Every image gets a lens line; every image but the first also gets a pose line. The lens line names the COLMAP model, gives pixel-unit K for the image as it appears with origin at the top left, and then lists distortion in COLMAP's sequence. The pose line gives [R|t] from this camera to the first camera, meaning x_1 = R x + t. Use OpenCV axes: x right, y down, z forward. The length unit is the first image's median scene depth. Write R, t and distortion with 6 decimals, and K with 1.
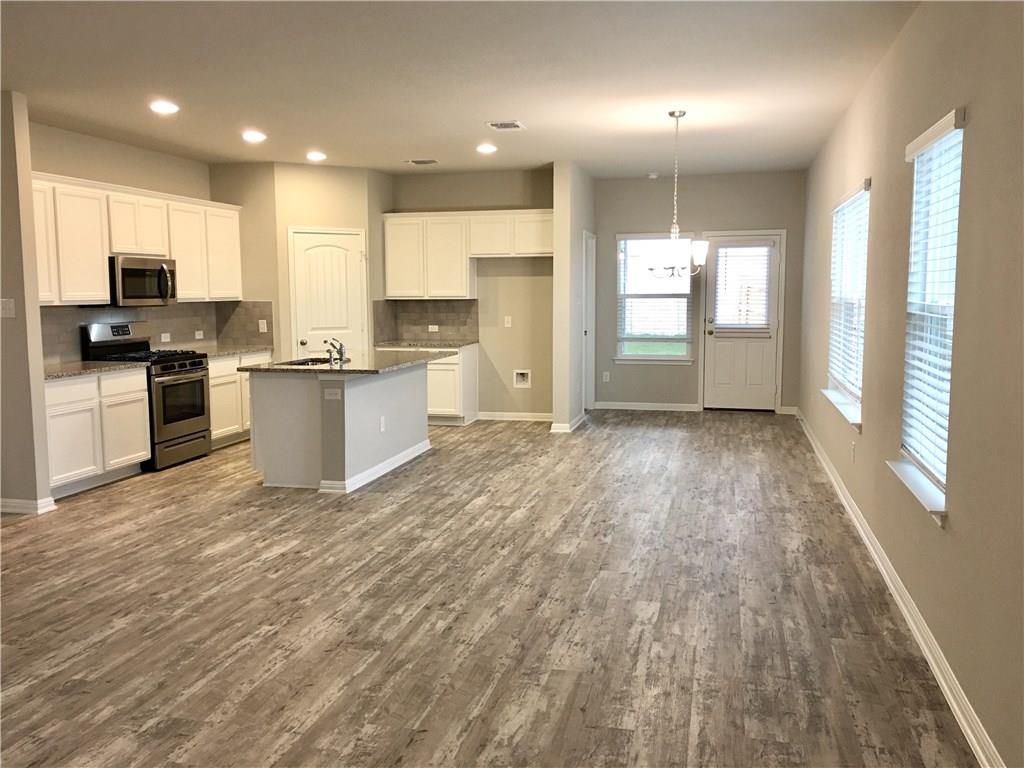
lens RADIAL K [[871.2, 0, 512.1], [0, 871.2, 384.6], [0, 0, 1]] dist [0.057728, -0.028780]
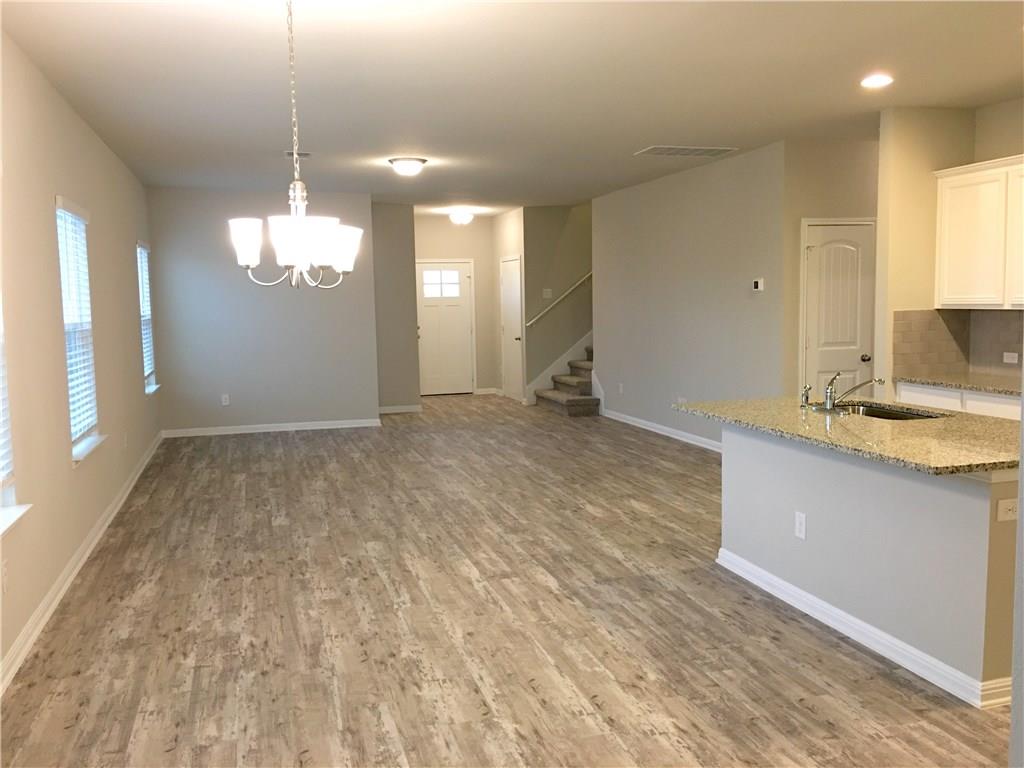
lens RADIAL K [[871.2, 0, 512.9], [0, 871.2, 381.3], [0, 0, 1]] dist [0.057728, -0.028780]
pose [[-0.861973, 0.071156, -0.501936, 0.423969], [-0.031006, 0.980847, 0.192296, -0.216520], [0.506005, 0.181317, -0.843257, 1.880549]]
